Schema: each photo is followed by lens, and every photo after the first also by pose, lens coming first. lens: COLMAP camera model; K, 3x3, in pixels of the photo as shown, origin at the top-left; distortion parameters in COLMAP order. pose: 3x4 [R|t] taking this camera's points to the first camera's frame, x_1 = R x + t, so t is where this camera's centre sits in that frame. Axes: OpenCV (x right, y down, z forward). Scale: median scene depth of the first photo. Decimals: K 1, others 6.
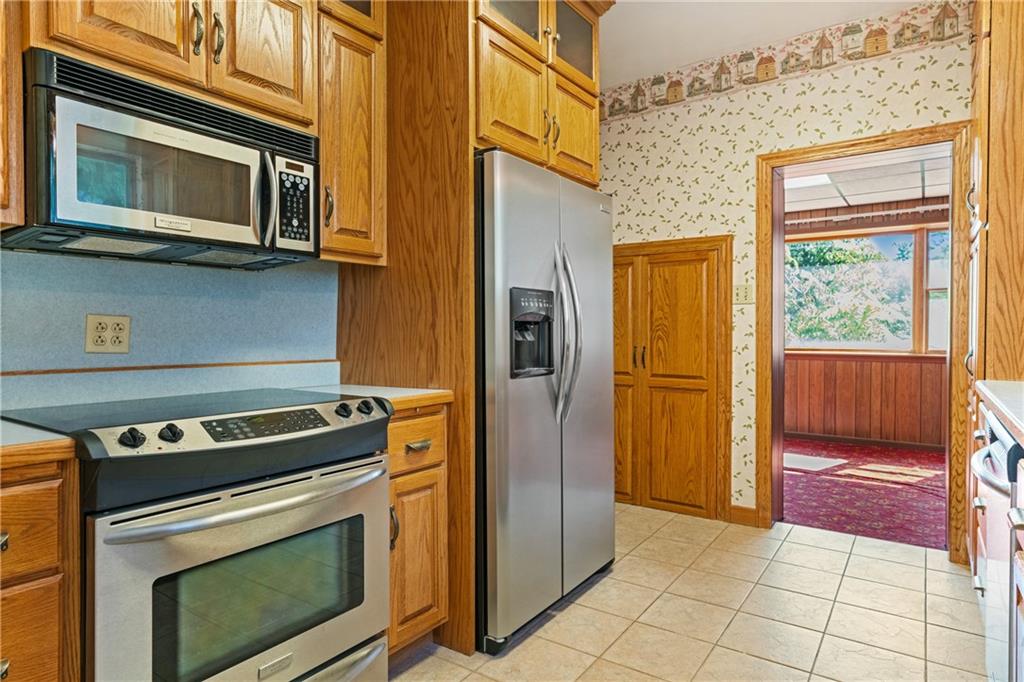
lens RADIAL K [[585.5, 0, 509.4], [0, 585.5, 341.5], [0, 0, 1]] dist [0.001225, 0.000420]
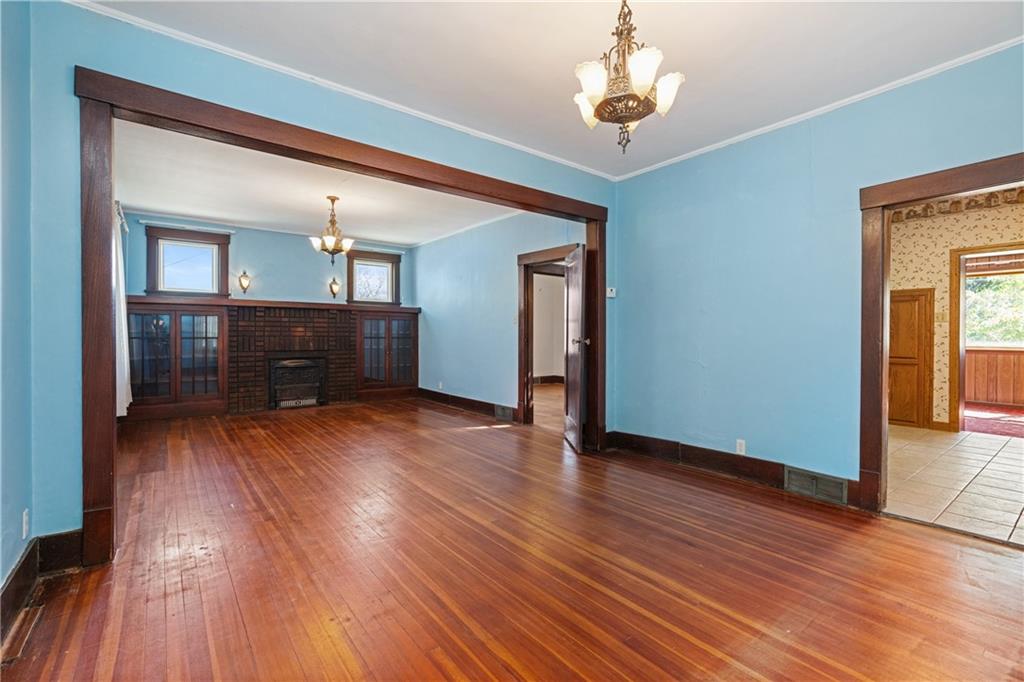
lens RADIAL K [[457.6, 0, 507.3], [0, 457.6, 340.3], [0, 0, 1]] dist [0.001709, -0.000364]
pose [[0.953785, 0.005046, -0.300446, -0.551833], [-0.006376, 0.999974, -0.003445, 0.014515], [0.300421, 0.005202, 0.953793, -0.956920]]
